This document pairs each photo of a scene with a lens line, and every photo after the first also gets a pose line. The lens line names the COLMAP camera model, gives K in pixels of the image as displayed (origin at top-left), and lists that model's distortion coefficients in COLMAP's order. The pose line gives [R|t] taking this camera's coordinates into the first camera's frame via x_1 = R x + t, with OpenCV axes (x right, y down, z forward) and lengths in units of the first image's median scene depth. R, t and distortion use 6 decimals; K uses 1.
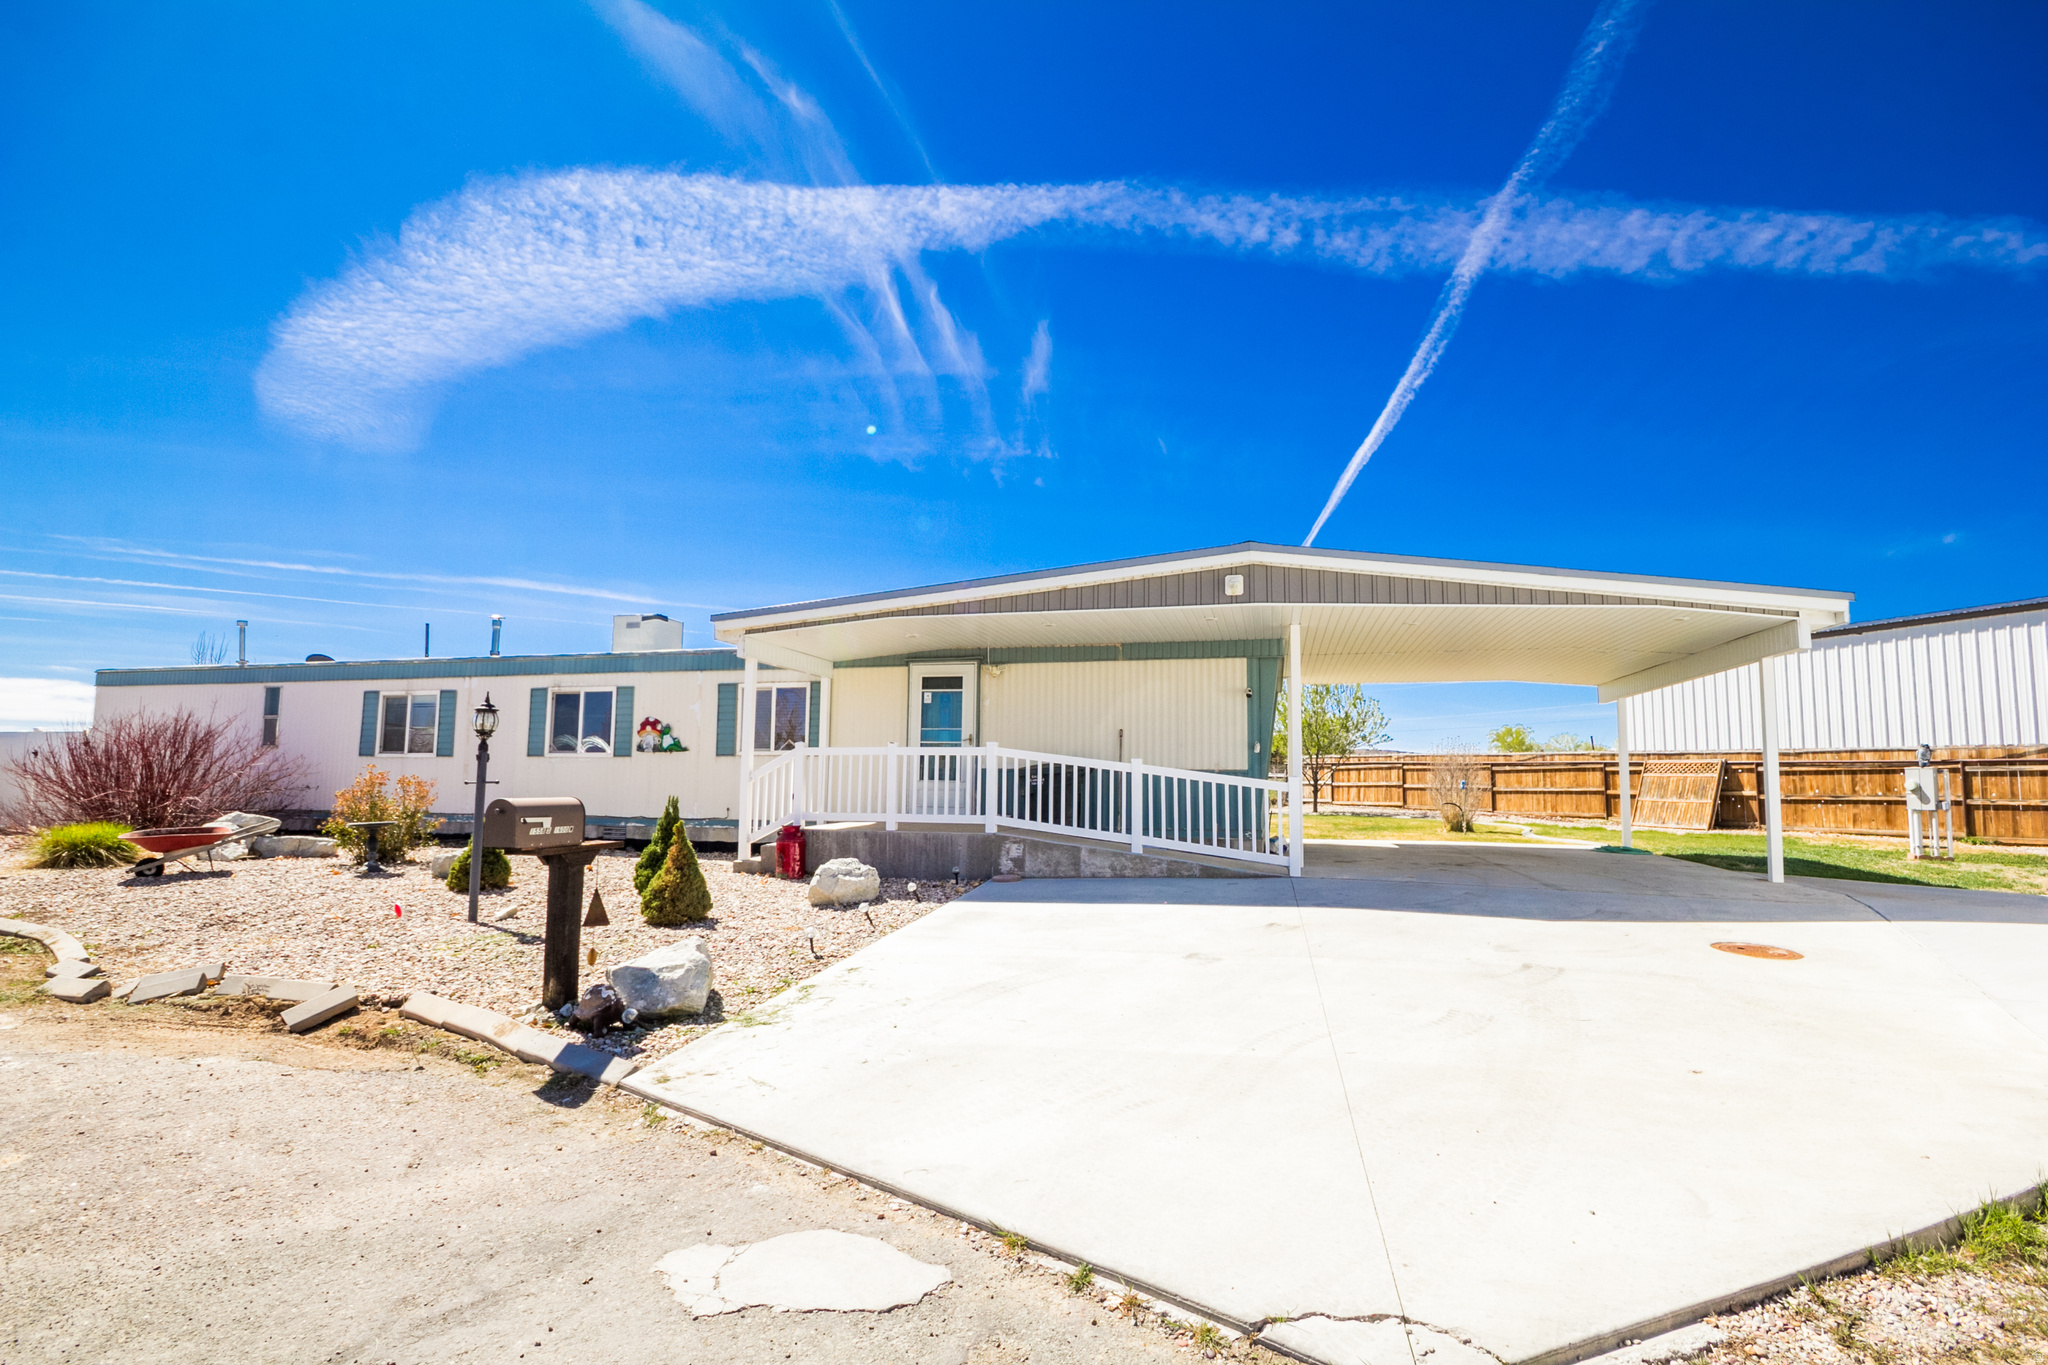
lens RADIAL K [[971.8, 0, 1025.0], [0, 971.8, 705.3], [0, 0, 1]] dist [-0.001835, -0.001944]
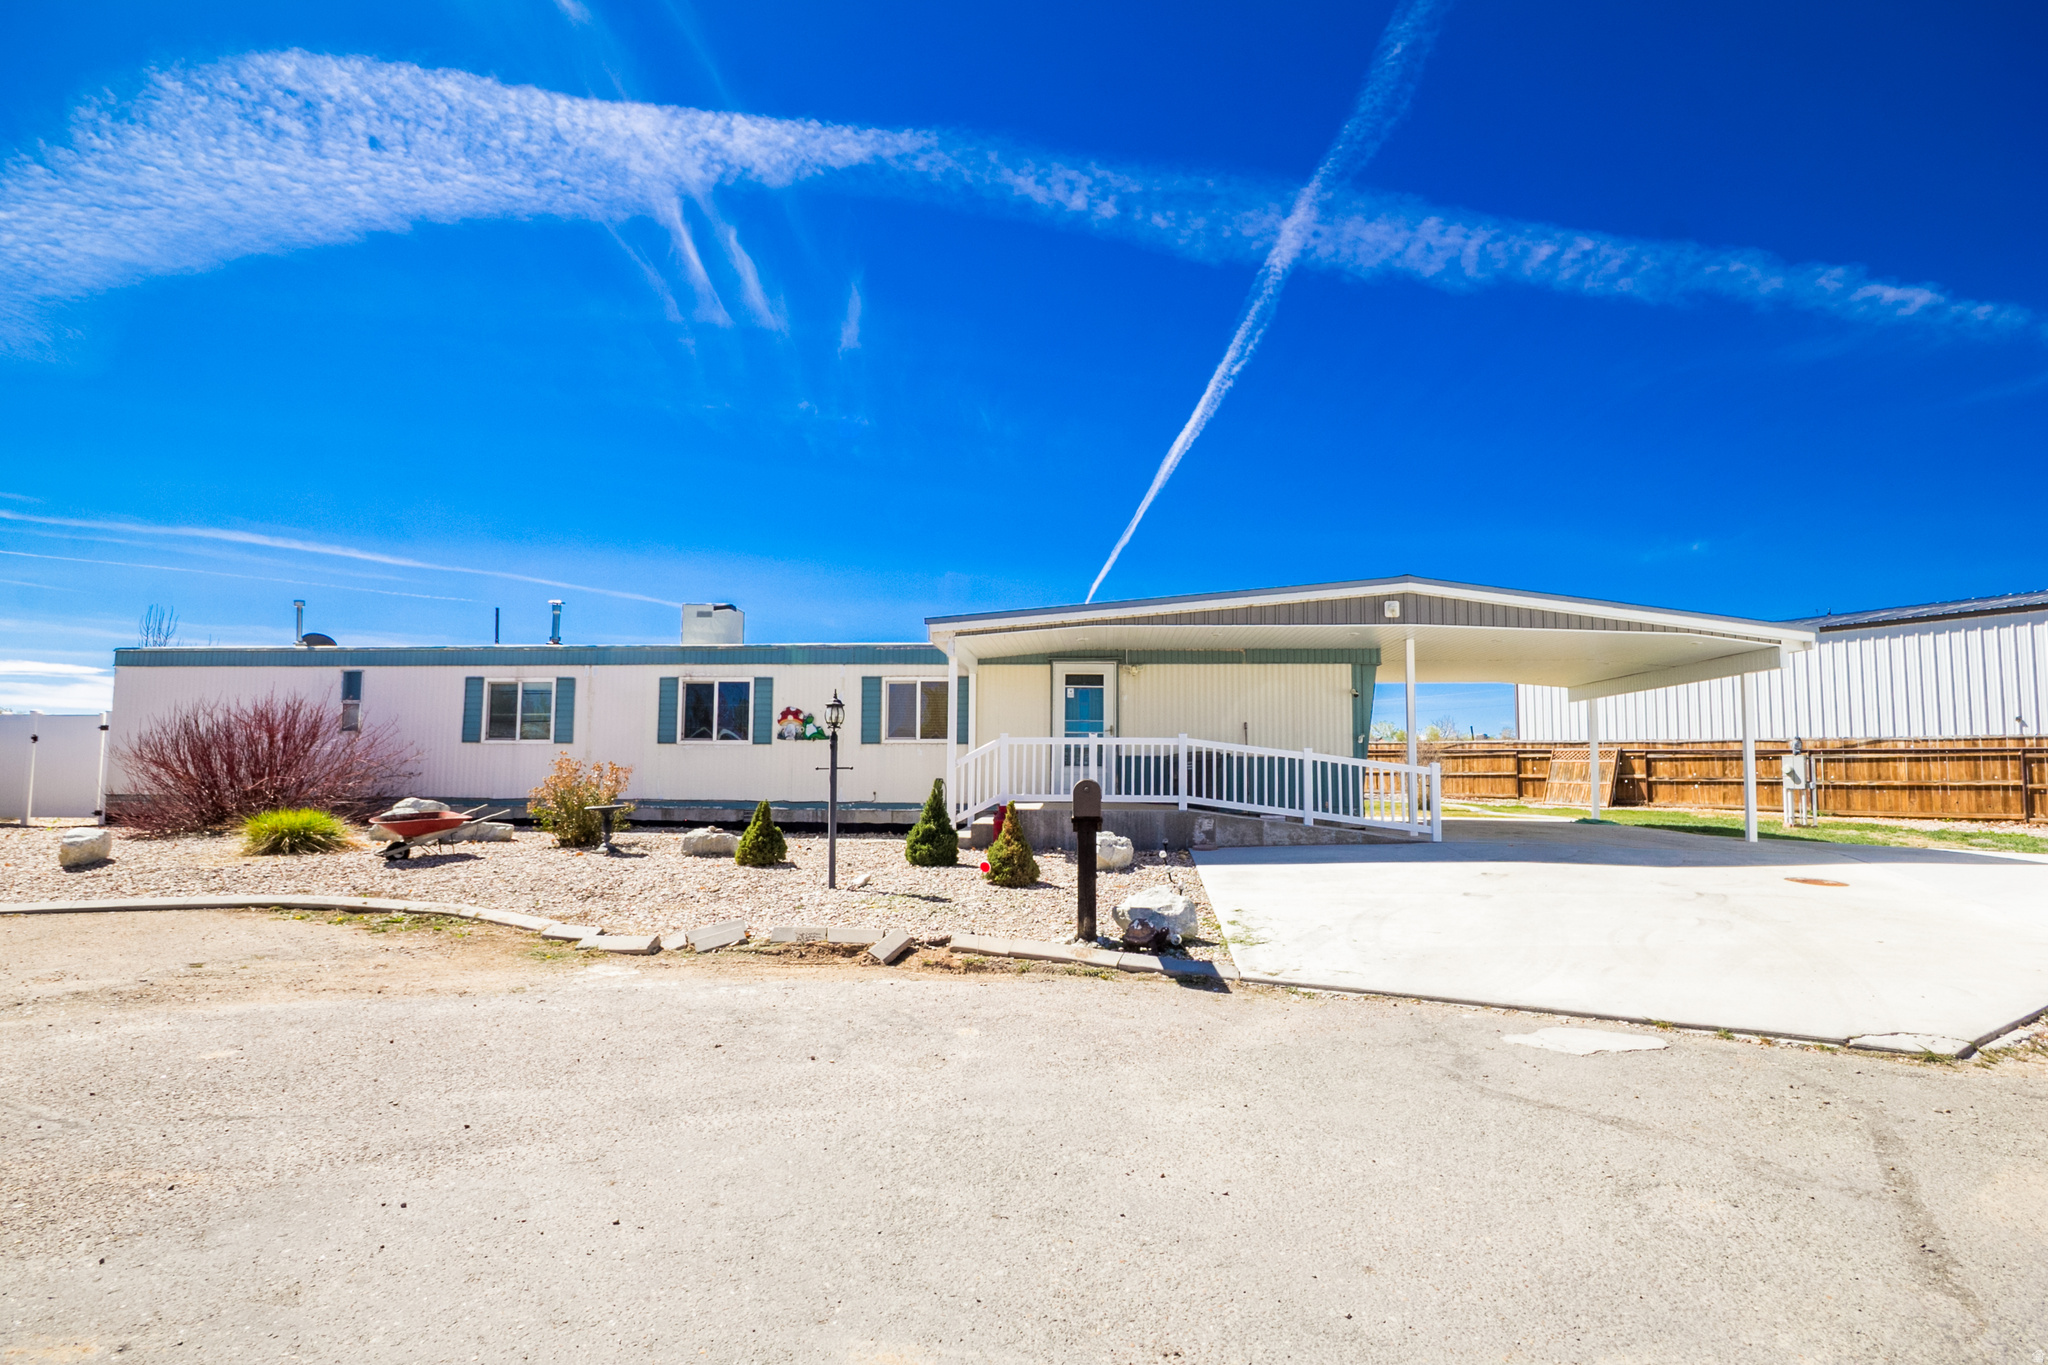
lens RADIAL K [[1010.7, 0, 1027.9], [0, 1010.7, 708.9], [0, 0, 1]] dist [-0.002099, -0.000738]
pose [[0.983511, 0.009013, 0.180624, -0.325387], [-0.012666, 0.999738, 0.019085, -0.009951], [-0.180405, -0.021058, 0.983367, -0.129203]]
